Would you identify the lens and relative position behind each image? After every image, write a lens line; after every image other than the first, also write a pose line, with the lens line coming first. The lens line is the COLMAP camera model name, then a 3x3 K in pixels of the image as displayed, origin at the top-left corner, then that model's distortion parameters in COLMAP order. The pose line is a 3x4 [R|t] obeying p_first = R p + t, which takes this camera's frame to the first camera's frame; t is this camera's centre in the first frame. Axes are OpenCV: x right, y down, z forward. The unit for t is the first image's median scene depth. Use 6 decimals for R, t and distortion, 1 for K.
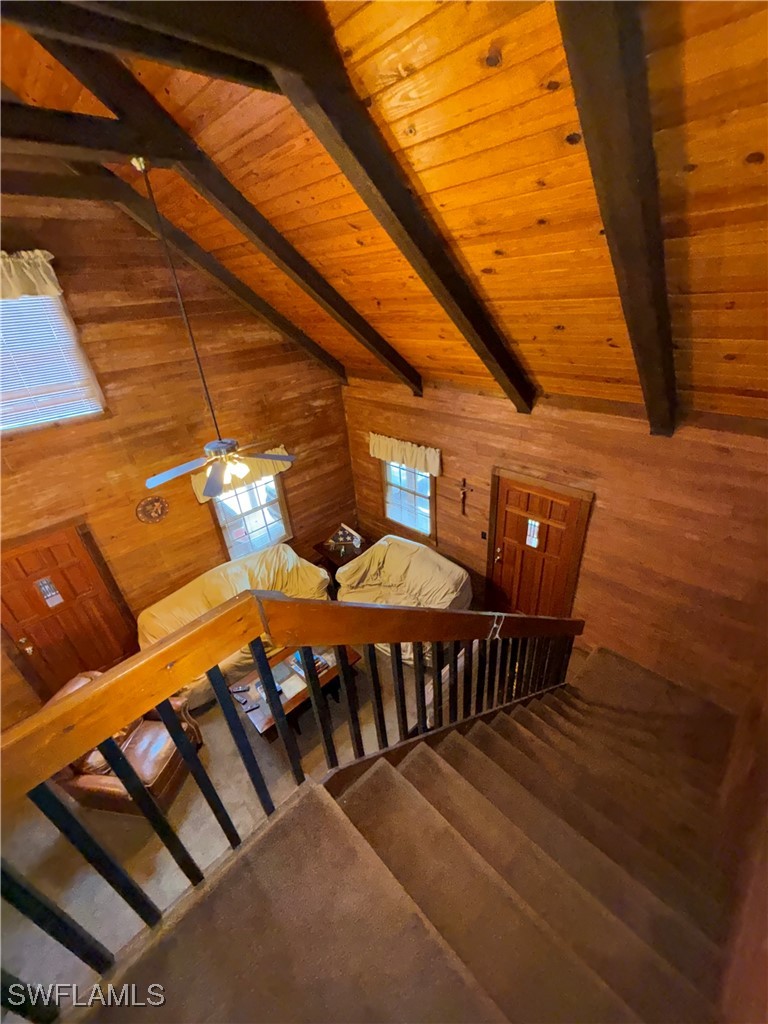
lens RADIAL K [[410.2, 0, 387.8], [0, 410.2, 510.4], [0, 0, 1]] dist [0.000301, -0.000318]
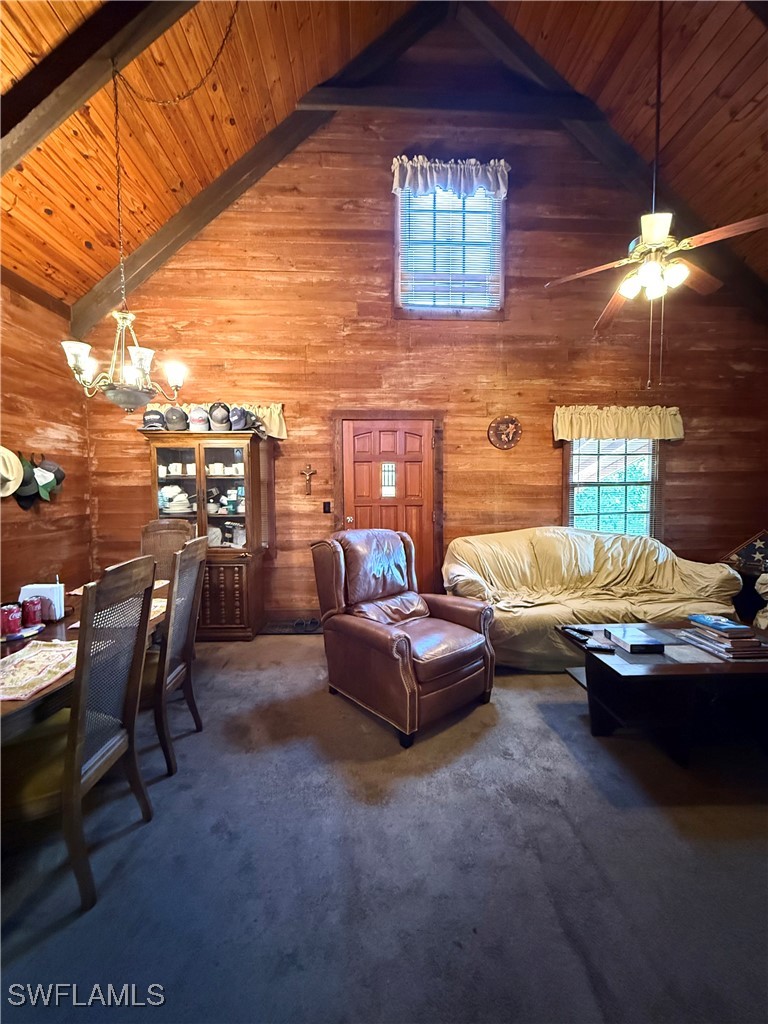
lens RADIAL K [[410.2, 0, 383.5], [0, 410.2, 509.0], [0, 0, 1]] dist [0.000301, -0.000318]
pose [[0.749368, 0.102625, -0.654153, -0.177522], [-0.365035, 0.888263, -0.278815, 0.479459], [0.552446, 0.447724, 0.703098, 0.314135]]
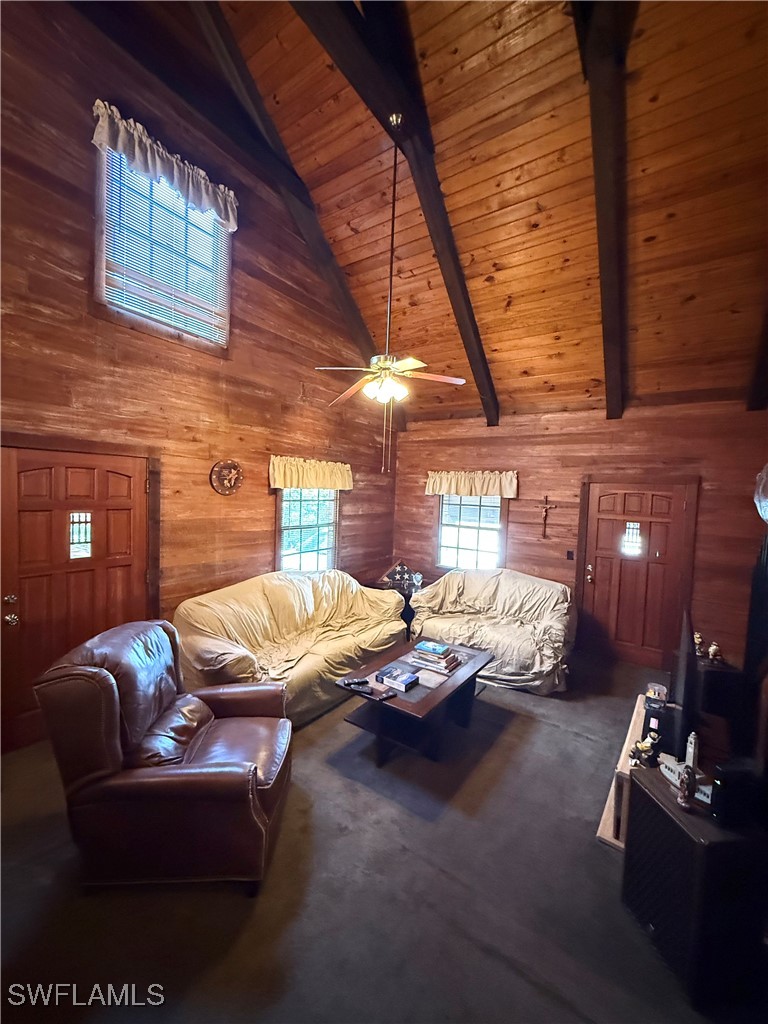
lens RADIAL K [[410.2, 0, 386.8], [0, 410.2, 509.0], [0, 0, 1]] dist [0.000301, -0.000318]
pose [[0.973882, 0.100068, 0.203816, -0.419520], [0.002437, 0.892987, -0.450075, 0.426181], [-0.227044, 0.438817, 0.869420, 0.234998]]
